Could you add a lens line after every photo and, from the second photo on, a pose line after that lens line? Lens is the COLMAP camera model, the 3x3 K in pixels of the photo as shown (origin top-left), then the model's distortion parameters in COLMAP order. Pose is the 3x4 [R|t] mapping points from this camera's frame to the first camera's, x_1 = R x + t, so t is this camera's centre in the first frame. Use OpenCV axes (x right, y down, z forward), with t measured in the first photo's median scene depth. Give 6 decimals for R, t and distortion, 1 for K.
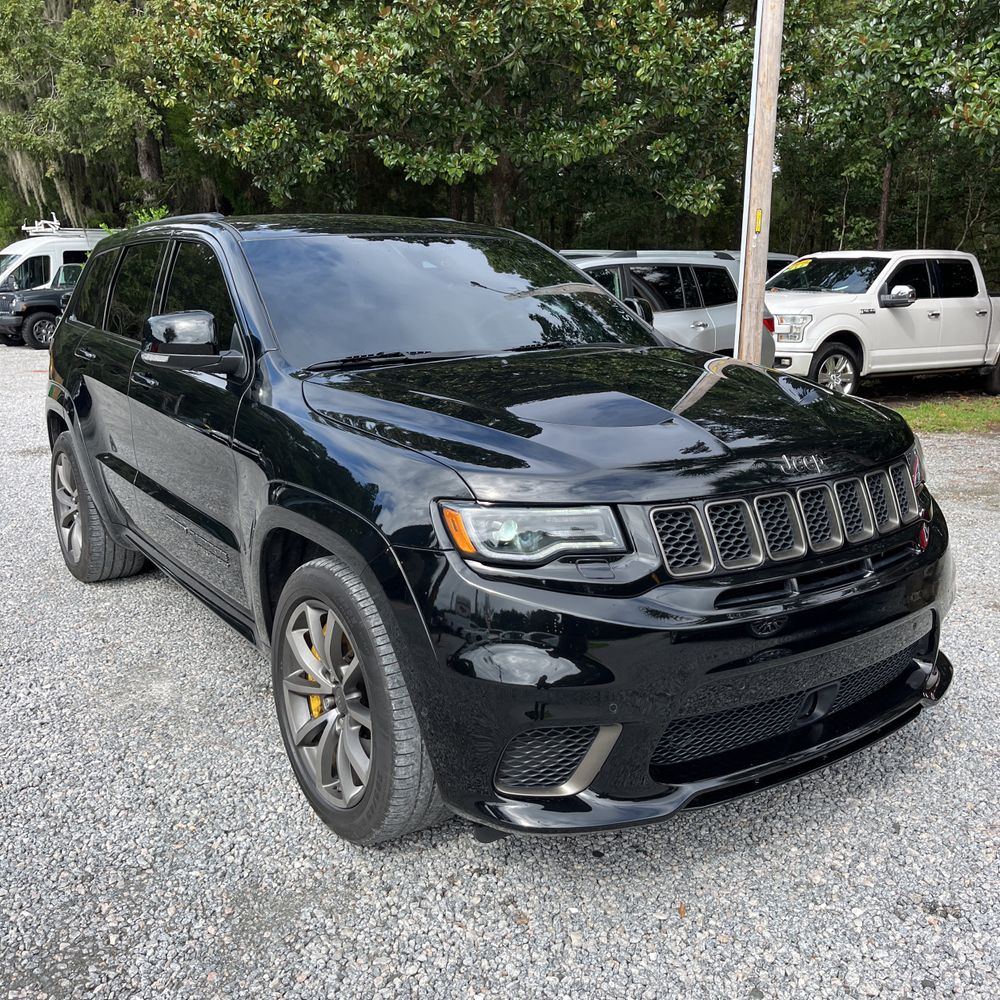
lens RADIAL K [[1007.0, 0, 504.0], [0, 1007.0, 502.4], [0, 0, 1]] dist [0.048343, -0.042637]
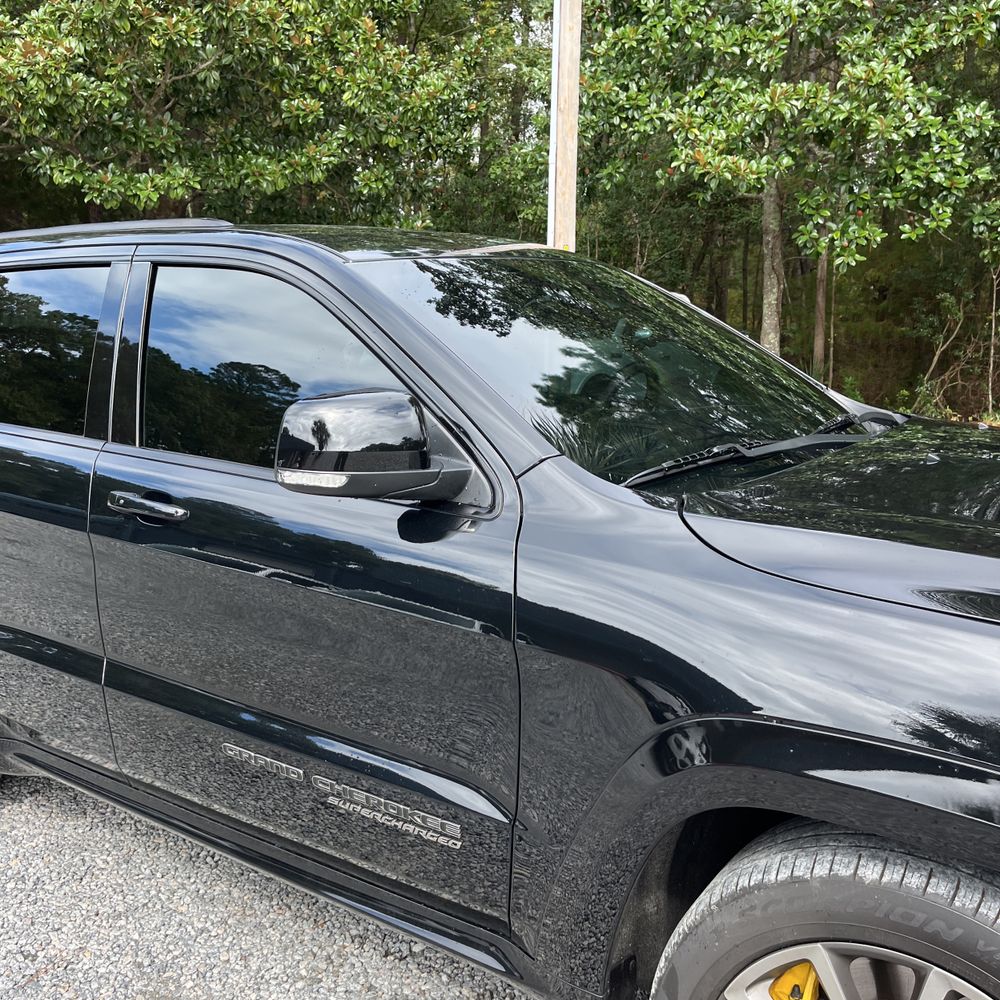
lens RADIAL K [[997.1, 0, 500.5], [0, 997.1, 518.1], [0, 0, 1]] dist [0.063945, -0.068819]
pose [[0.923078, -0.083599, 0.375417, -0.114197], [0.091459, 0.995804, -0.003132, -0.028175], [-0.373580, 0.037226, 0.926851, 0.119098]]
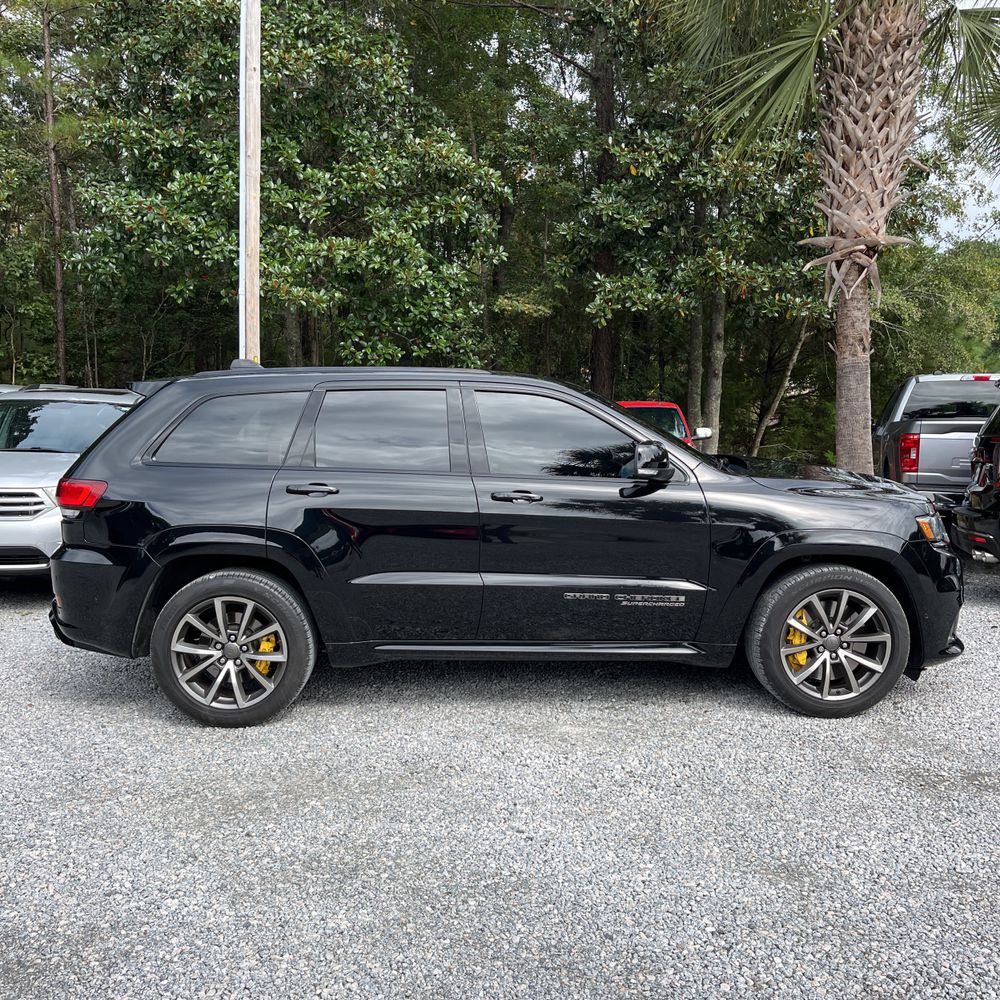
lens RADIAL K [[997.1, 0, 500.5], [0, 997.1, 518.1], [0, 0, 1]] dist [0.063945, -0.068819]
pose [[0.535357, -0.096328, 0.839115, -0.392371], [0.186853, 0.982367, -0.006440, -0.026940], [-0.823699, 0.160239, 0.543916, 0.099612]]
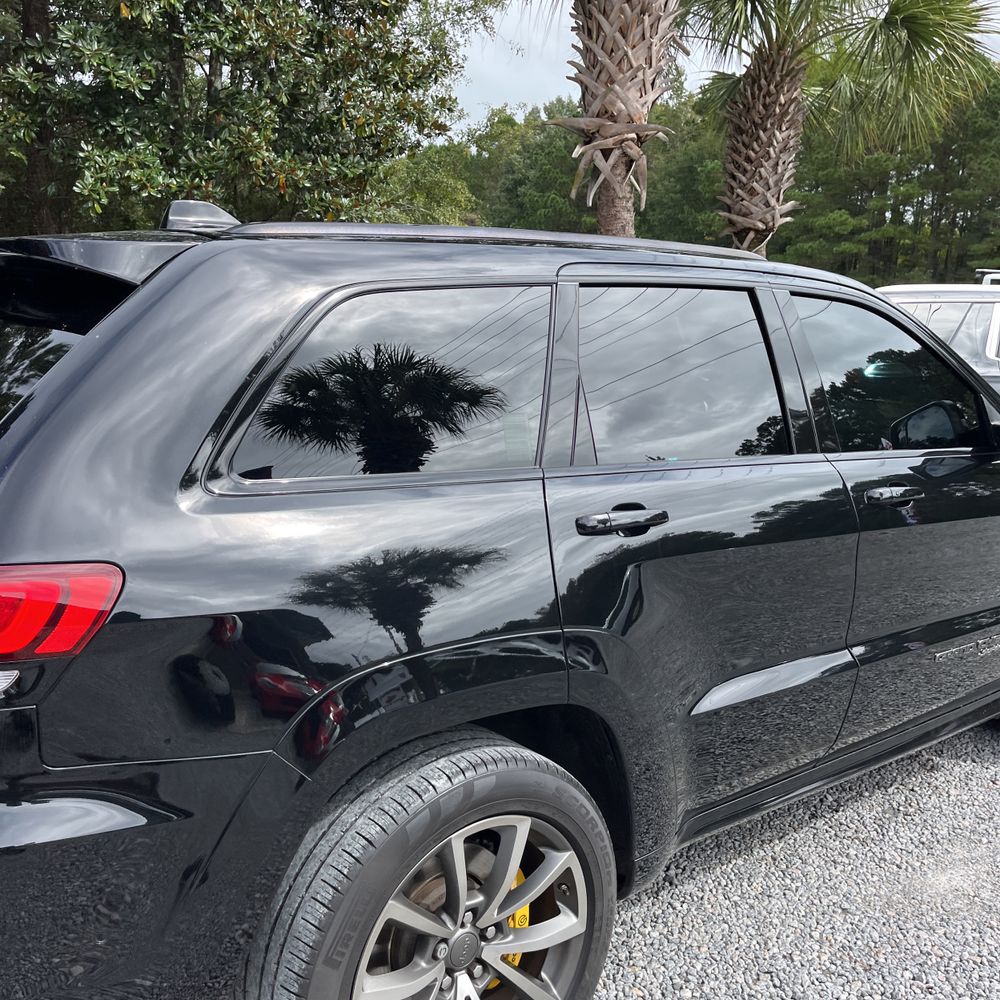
lens RADIAL K [[1014.7, 0, 489.5], [0, 1014.7, 498.2], [0, 0, 1]] dist [0.031205, 0.002090]
pose [[-0.066787, -0.169854, 0.983204, -0.284143], [0.208002, 0.961384, 0.180213, -0.082490], [-0.975846, 0.216544, -0.028878, 0.351695]]
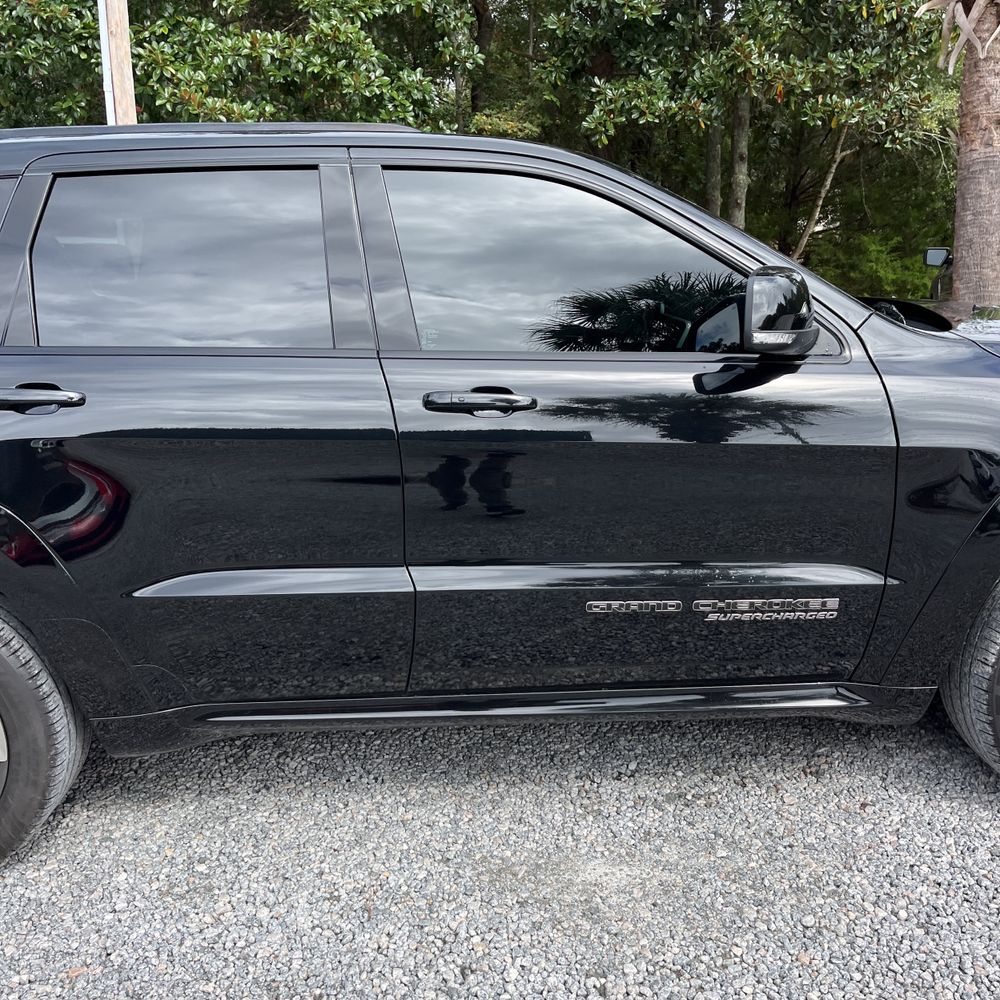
lens RADIAL K [[1007.0, 0, 504.0], [0, 1007.0, 502.4], [0, 0, 1]] dist [0.048343, -0.042637]
pose [[0.522616, -0.216088, 0.824730, -0.236656], [0.214711, 0.969527, 0.117969, -0.037525], [-0.825089, 0.115426, 0.553086, 0.189358]]
